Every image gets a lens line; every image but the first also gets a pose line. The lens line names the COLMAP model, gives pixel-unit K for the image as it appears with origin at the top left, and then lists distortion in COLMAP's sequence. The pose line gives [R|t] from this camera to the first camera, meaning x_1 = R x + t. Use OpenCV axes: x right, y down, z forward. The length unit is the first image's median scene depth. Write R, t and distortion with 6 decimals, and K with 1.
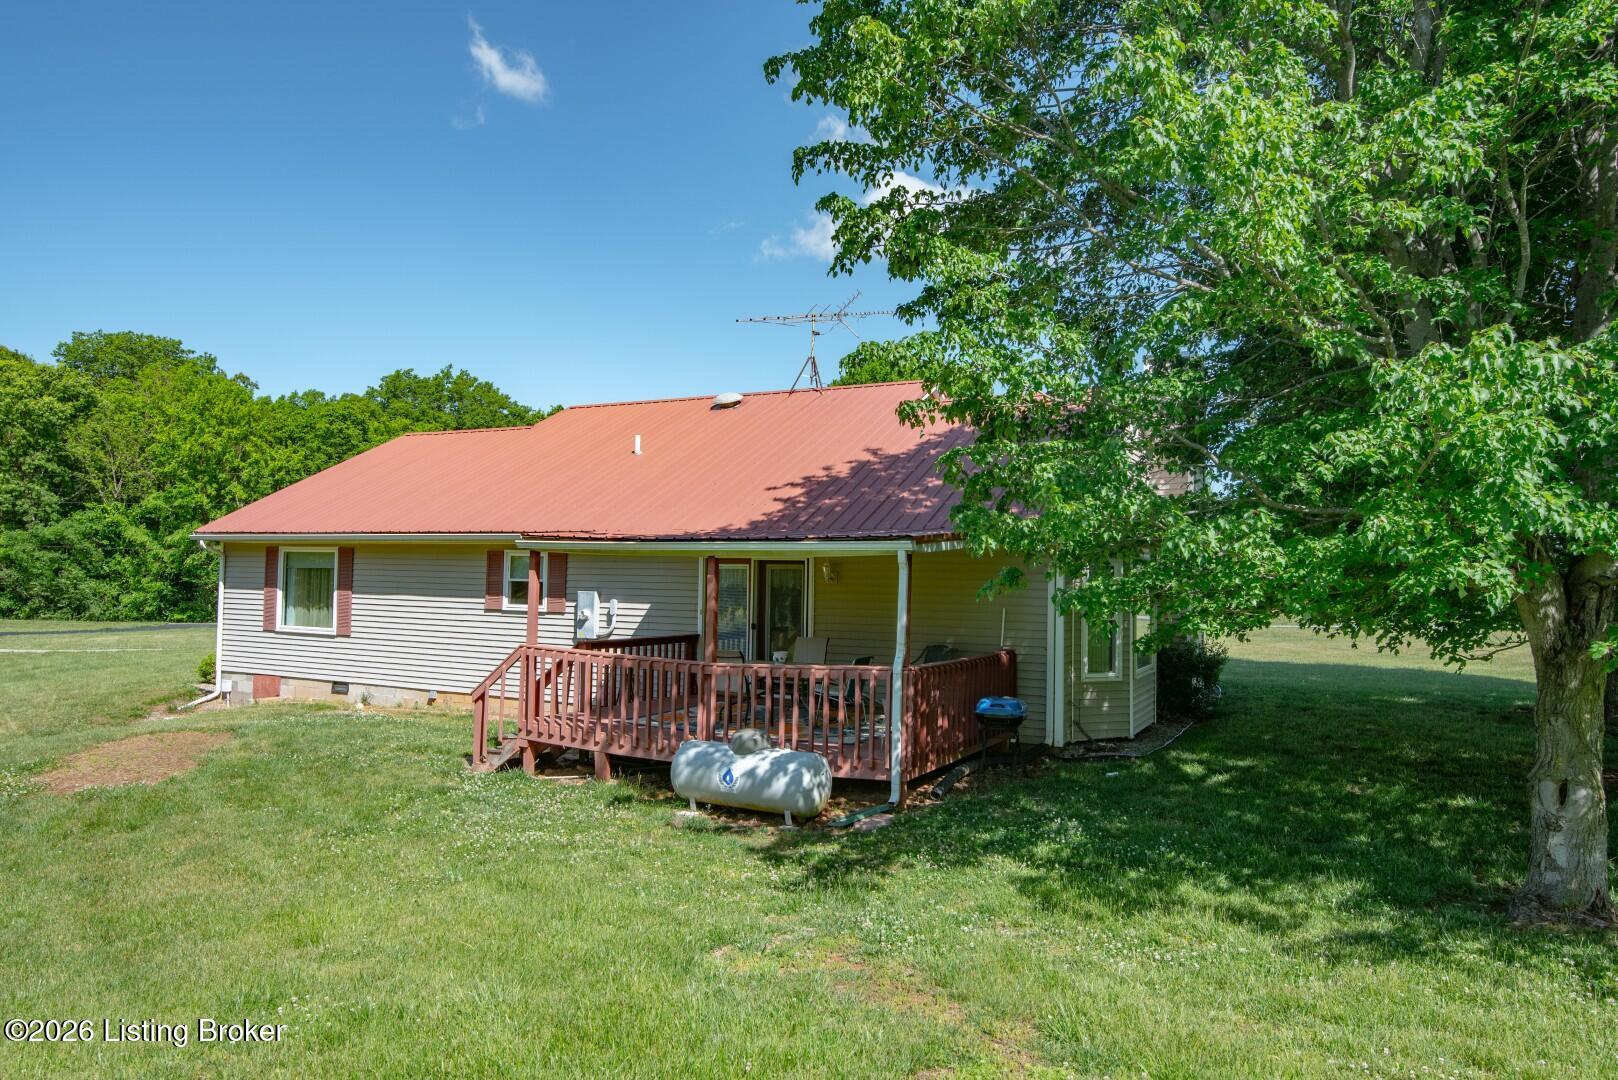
lens RADIAL K [[1068.8, 0, 805.9], [0, 1068.8, 533.1], [0, 0, 1]] dist [-0.010275, -0.001787]
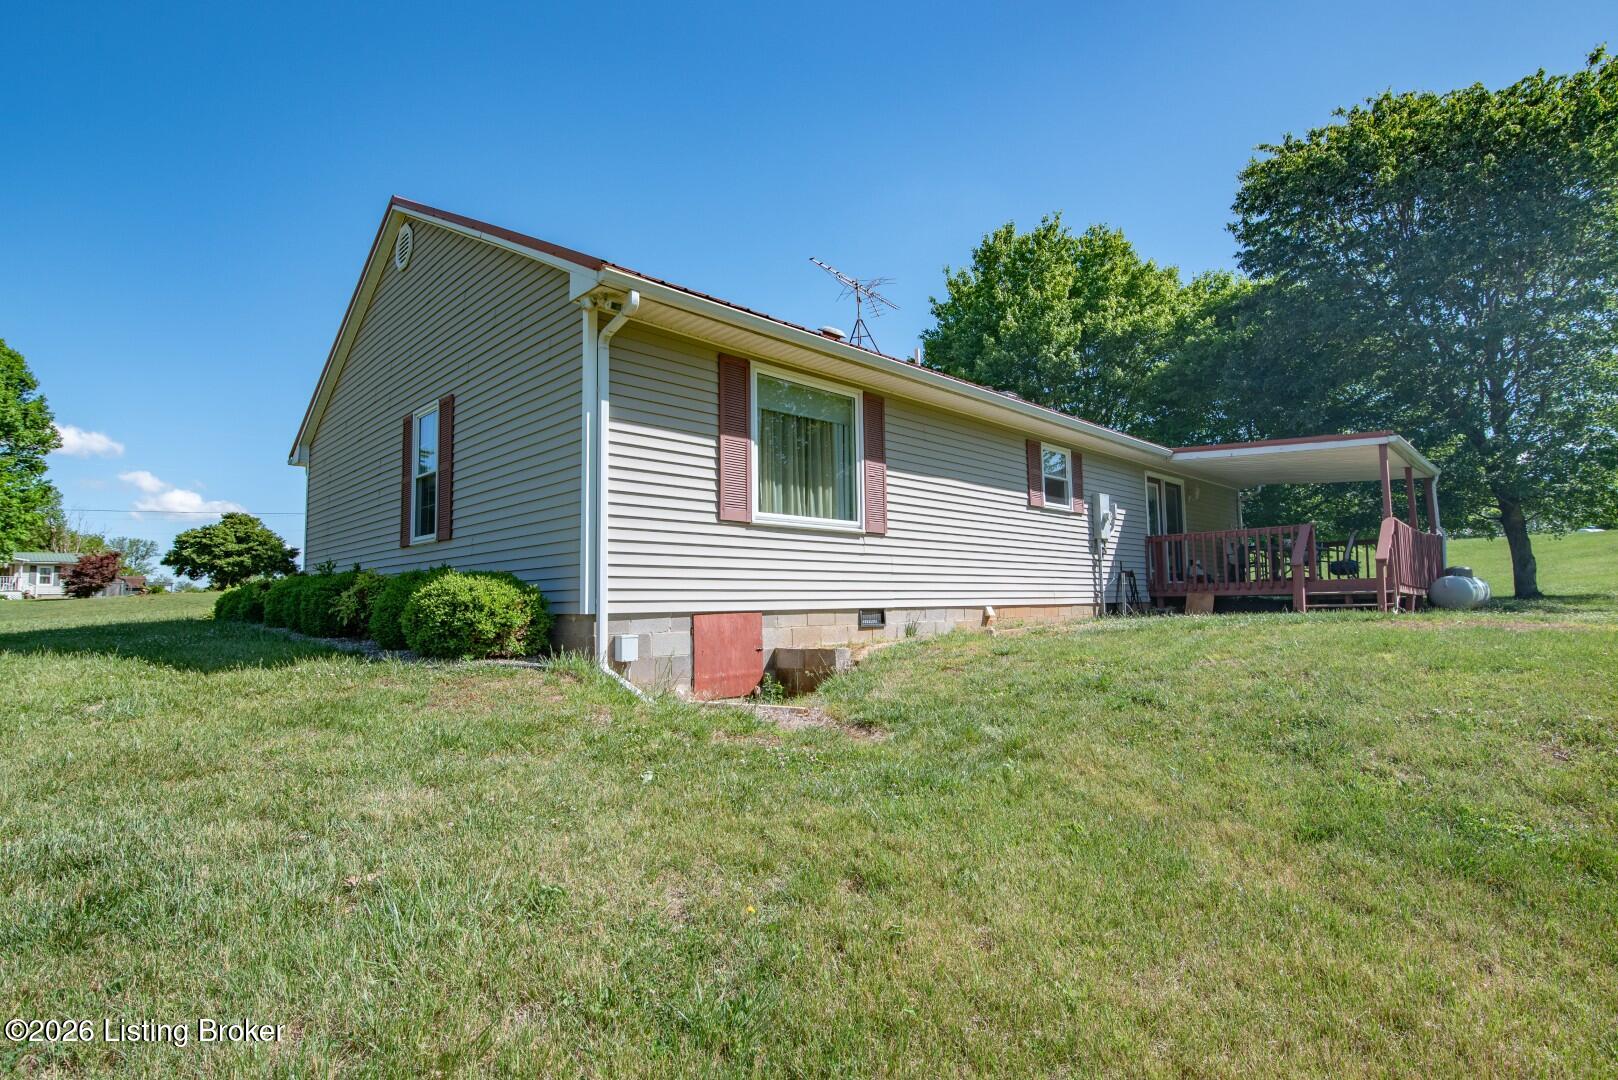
lens RADIAL K [[790.8, 0, 813.3], [0, 790.8, 548.3], [0, 0, 1]] dist [0.003993, 0.000175]
pose [[0.299686, 0.046519, 0.952903, -0.887426], [-0.011142, 0.998913, -0.045261, 0.126412], [-0.953973, 0.002947, 0.299878, 0.901679]]
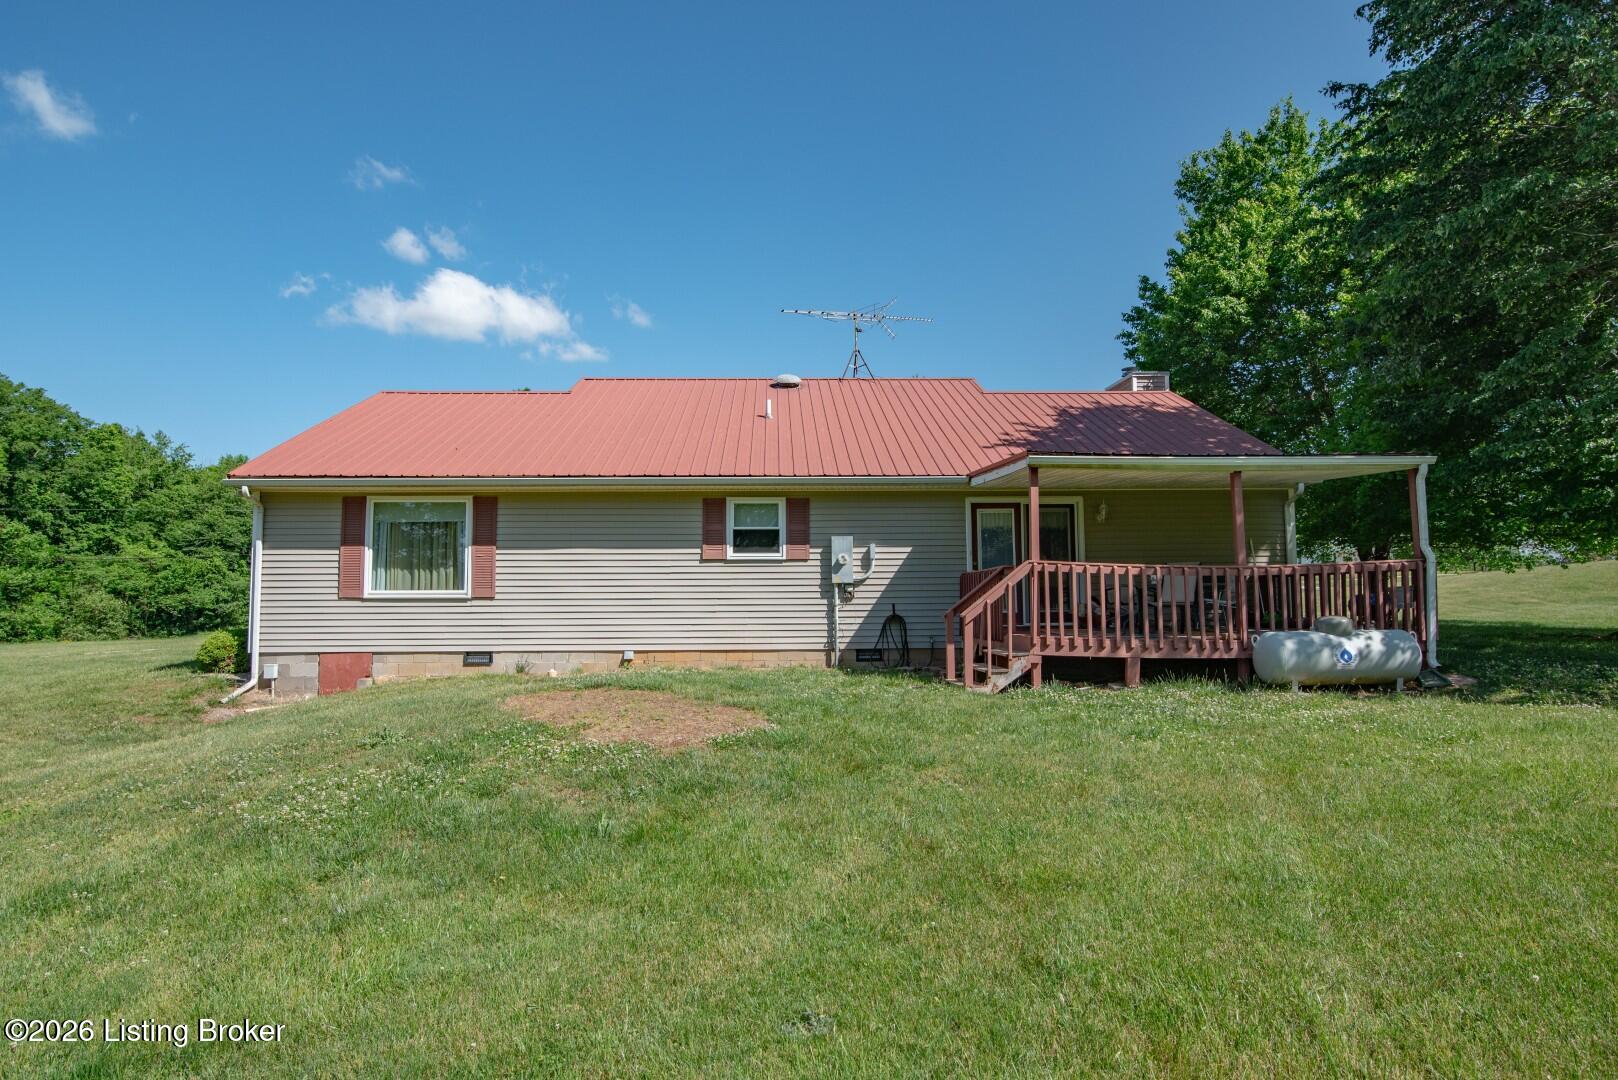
lens RADIAL K [[886.5, 0, 811.2], [0, 886.5, 543.0], [0, 0, 1]] dist [0.001673, -0.000693]
pose [[0.877738, 0.011446, 0.479003, -0.548042], [0.002631, 0.999584, -0.028708, 0.073513], [-0.479133, 0.026458, 0.877344, 0.243897]]
